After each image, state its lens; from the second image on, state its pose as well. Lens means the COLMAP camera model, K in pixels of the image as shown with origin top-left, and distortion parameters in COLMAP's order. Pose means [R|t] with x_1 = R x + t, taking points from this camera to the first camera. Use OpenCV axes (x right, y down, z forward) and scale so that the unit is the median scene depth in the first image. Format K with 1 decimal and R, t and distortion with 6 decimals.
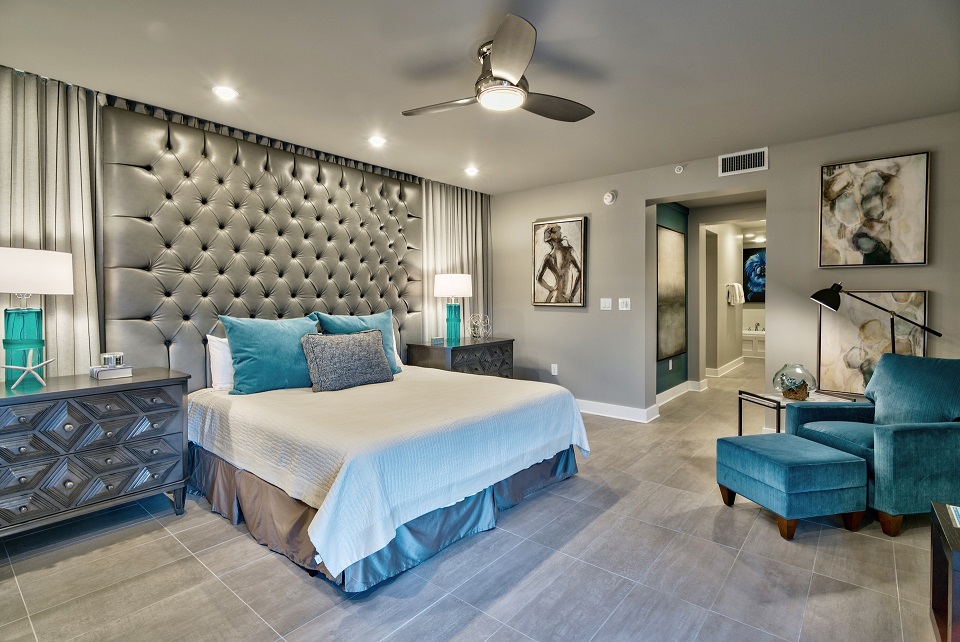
lens RADIAL K [[481.6, 0, 458.3], [0, 481.6, 310.0], [0, 0, 1]] dist [-0.004739, 0.004618]
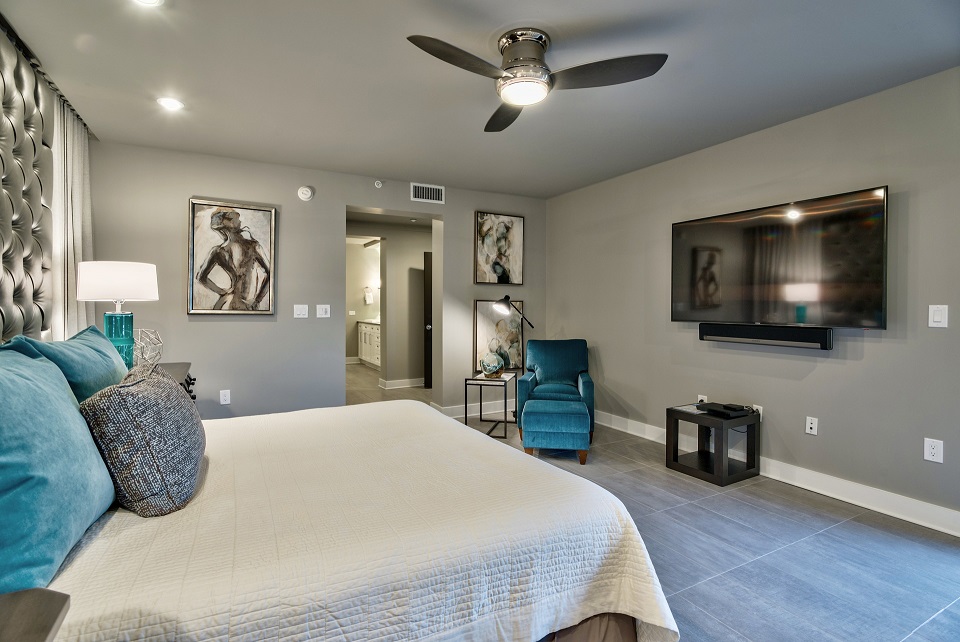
lens RADIAL K [[481.6, 0, 476.5], [0, 481.6, 310.5], [0, 0, 1]] dist [-0.004739, 0.004618]
pose [[0.338989, -0.008816, 0.940749, -0.502171], [0.018198, 0.999830, 0.002812, -0.011936], [-0.940614, 0.016167, 0.339092, 0.465190]]
